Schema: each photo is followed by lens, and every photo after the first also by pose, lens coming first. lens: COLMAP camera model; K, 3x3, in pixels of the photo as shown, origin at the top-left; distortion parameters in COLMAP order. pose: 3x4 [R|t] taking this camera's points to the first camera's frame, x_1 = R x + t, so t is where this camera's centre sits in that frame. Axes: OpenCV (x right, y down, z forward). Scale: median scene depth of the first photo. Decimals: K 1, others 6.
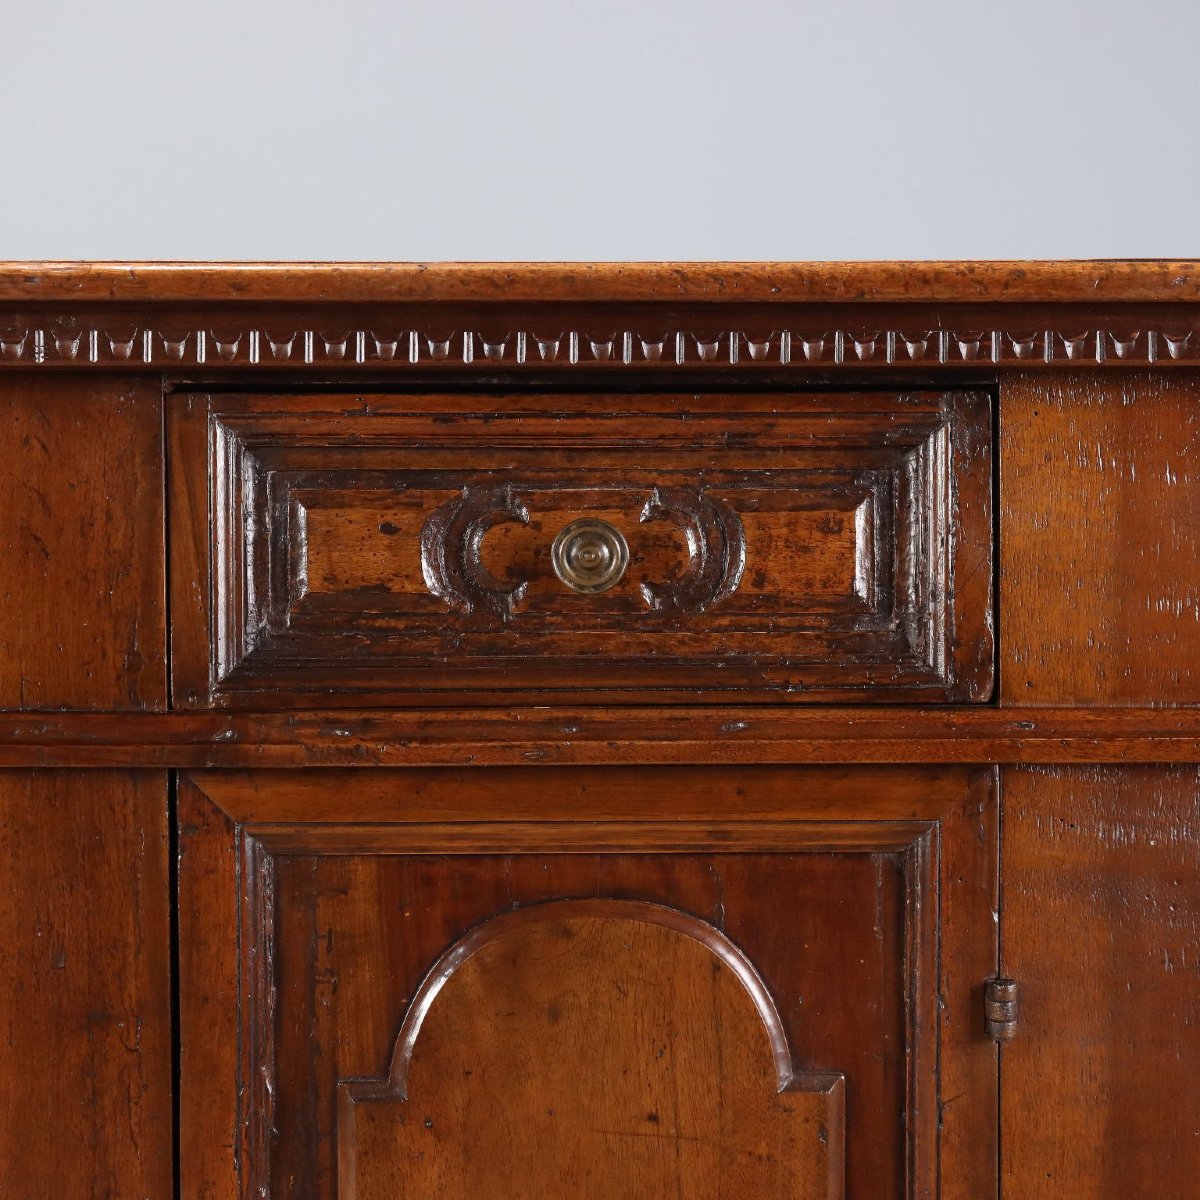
lens RADIAL K [[2215.9, 0, 587.3], [0, 2215.9, 595.8], [0, 0, 1]] dist [0.008147, 0.000000]
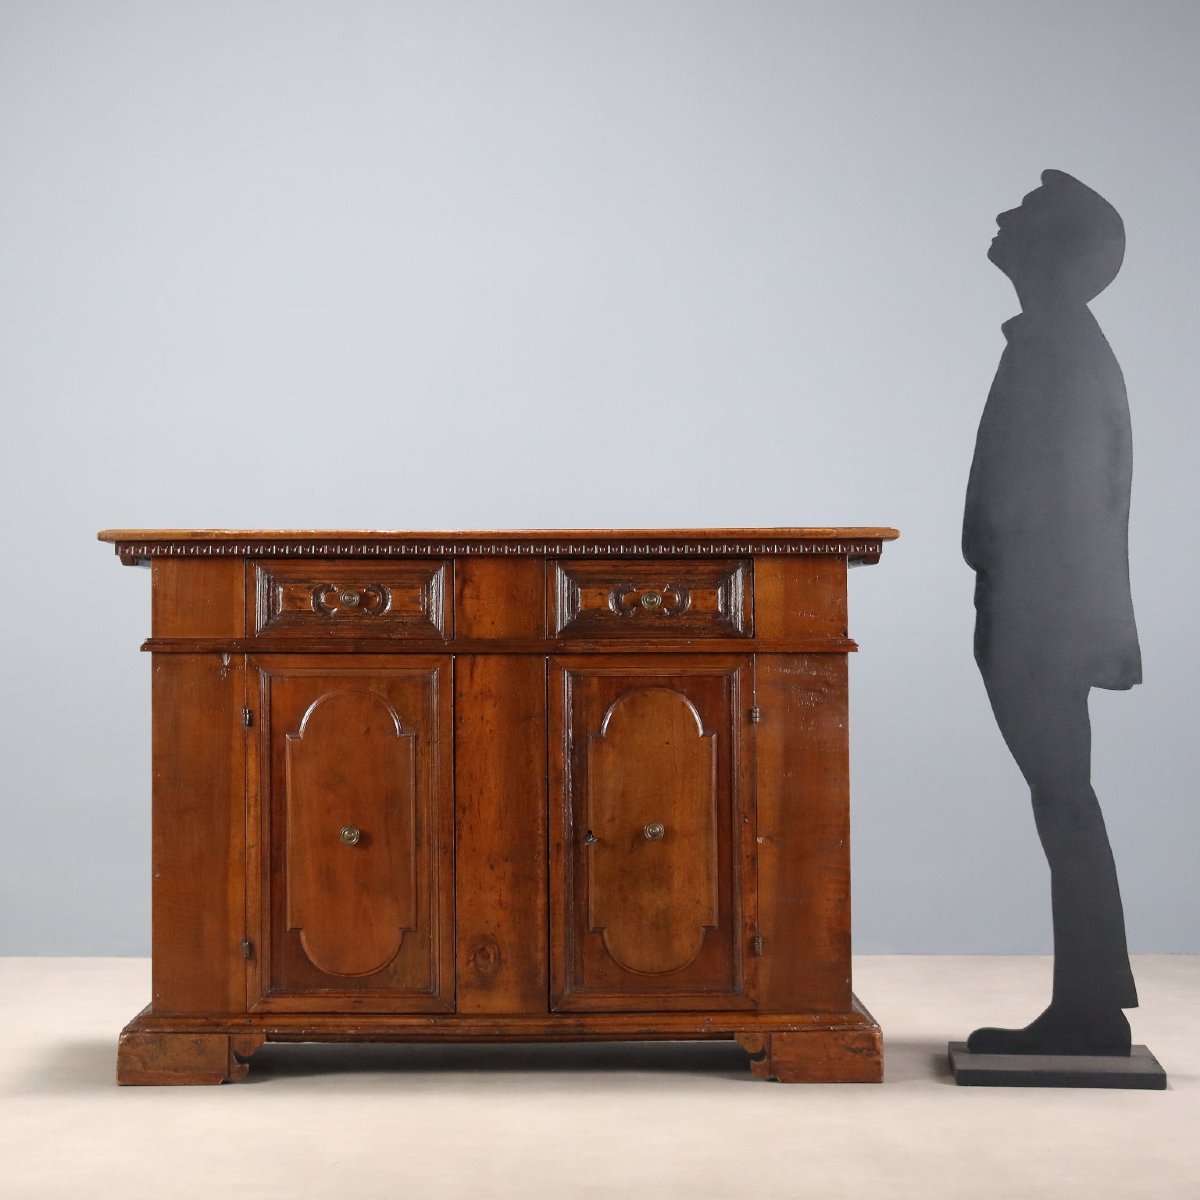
lens RADIAL K [[2215.9, 0, 606.8], [0, 2215.9, 597.9], [0, 0, 1]] dist [0.008147, 0.000000]
pose [[0.999987, -0.001533, -0.004816, -0.059658], [0.001244, 0.998231, -0.059441, 0.213447], [0.004898, 0.059435, 0.998220, -2.973426]]
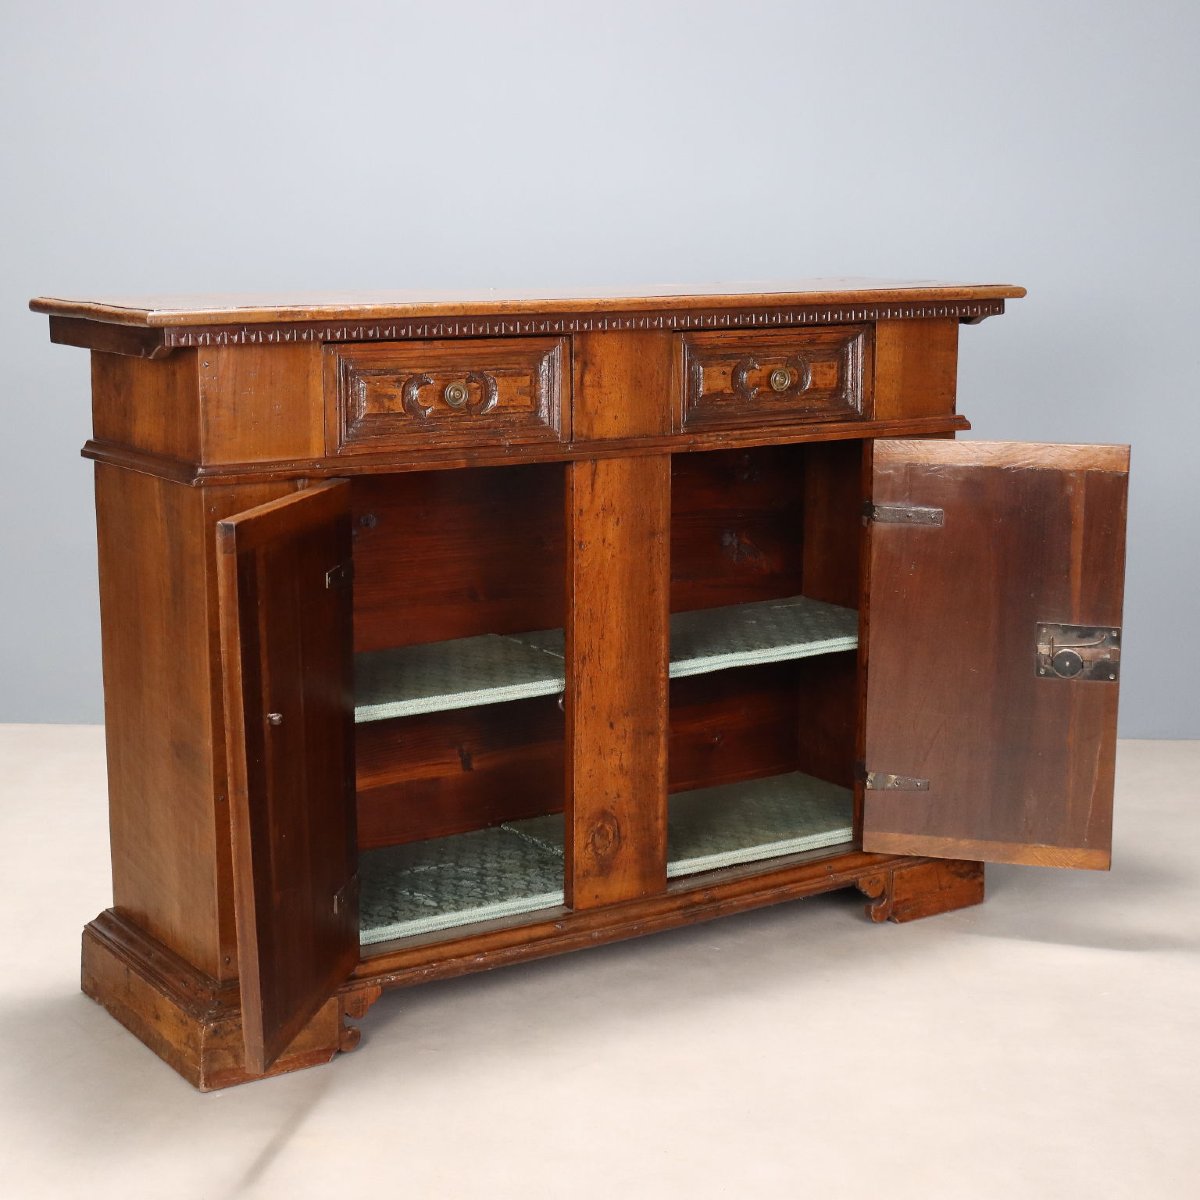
lens RADIAL K [[2159.5, 0, 600.2], [0, 2159.5, 603.3], [0, 0, 1]] dist [0.017413, 0.000000]
pose [[0.837464, -0.097864, 0.537658, -1.923016], [0.021523, 0.988978, 0.146489, -0.160544], [-0.546068, -0.111107, 0.830340, -1.495612]]
